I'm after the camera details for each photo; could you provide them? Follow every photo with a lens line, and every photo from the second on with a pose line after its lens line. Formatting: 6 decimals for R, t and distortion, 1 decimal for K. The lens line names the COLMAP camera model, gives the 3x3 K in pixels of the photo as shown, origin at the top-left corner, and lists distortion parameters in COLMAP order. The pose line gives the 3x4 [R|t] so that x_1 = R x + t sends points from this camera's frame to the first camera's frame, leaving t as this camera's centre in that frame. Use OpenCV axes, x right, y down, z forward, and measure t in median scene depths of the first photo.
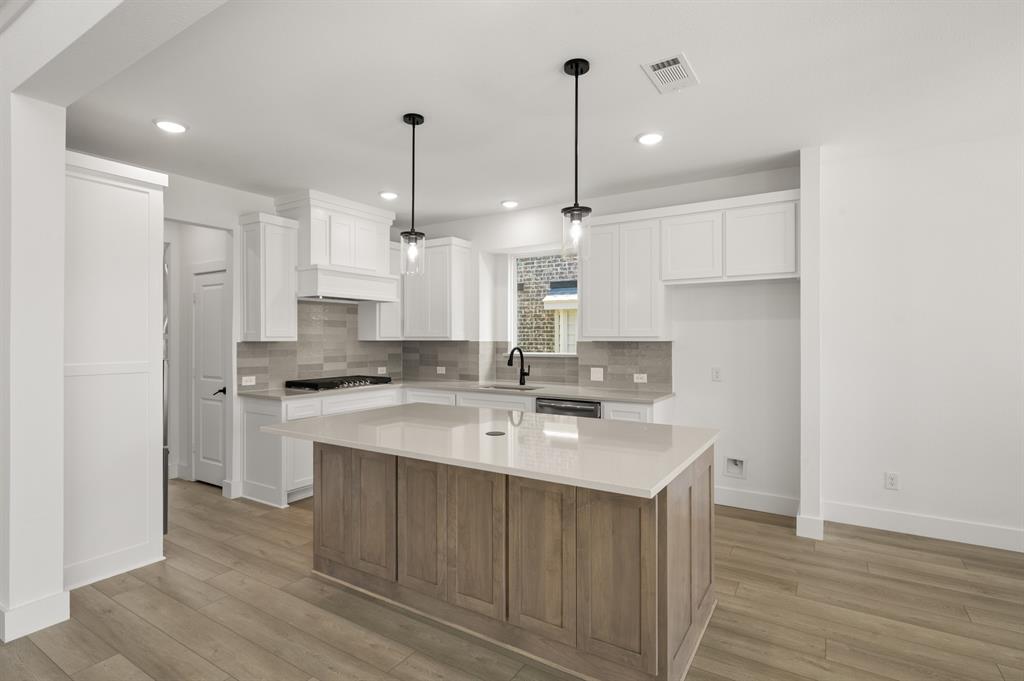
lens RADIAL K [[509.5, 0, 507.8], [0, 509.5, 335.2], [0, 0, 1]] dist [0.001014, 0.000042]
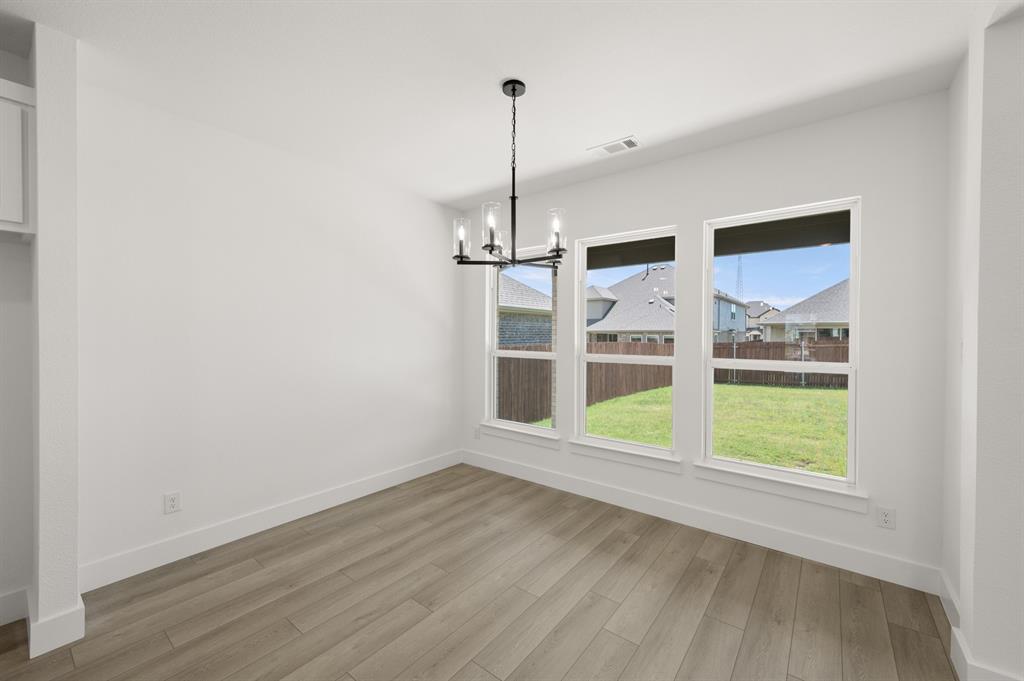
lens RADIAL K [[403.0, 0, 507.2], [0, 403.0, 338.8], [0, 0, 1]] dist [0.001319, -0.000228]
pose [[0.107701, -0.009350, 0.994139, 0.125901], [-0.009409, 0.999901, 0.010424, 0.002045], [-0.994139, -0.010476, 0.107603, 0.320220]]
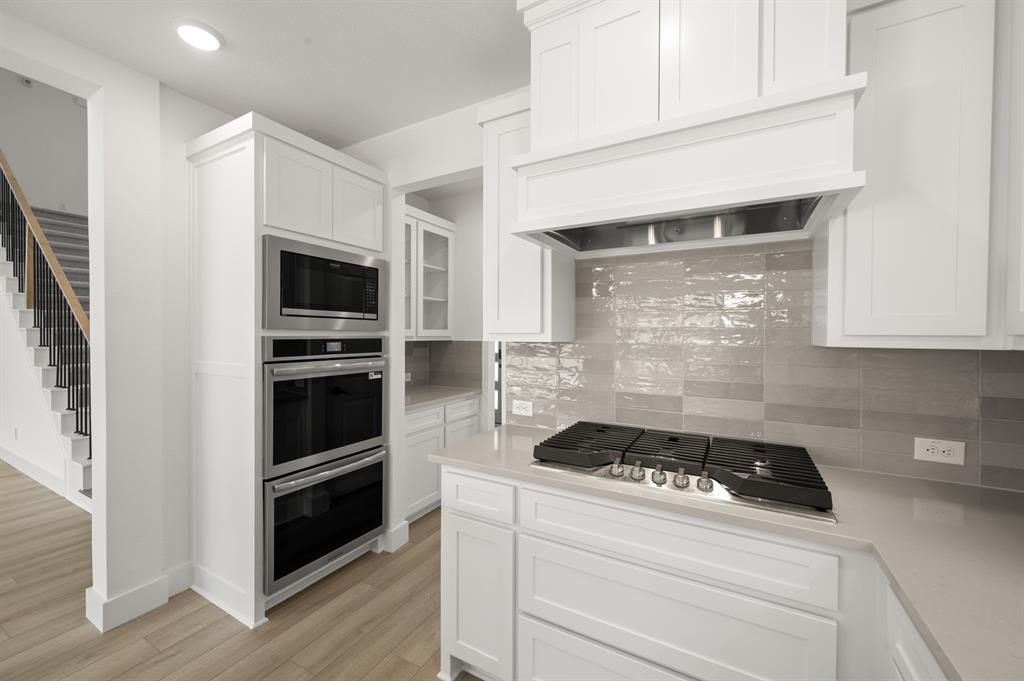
lens RADIAL K [[403.0, 0, 512.0], [0, 403.0, 337.2], [0, 0, 1]] dist [0.001319, -0.000228]
pose [[0.062441, 0.011093, -0.997987, -0.046458], [0.000033, 0.999938, 0.011117, 0.002801], [0.998049, -0.000727, 0.062437, 1.027996]]
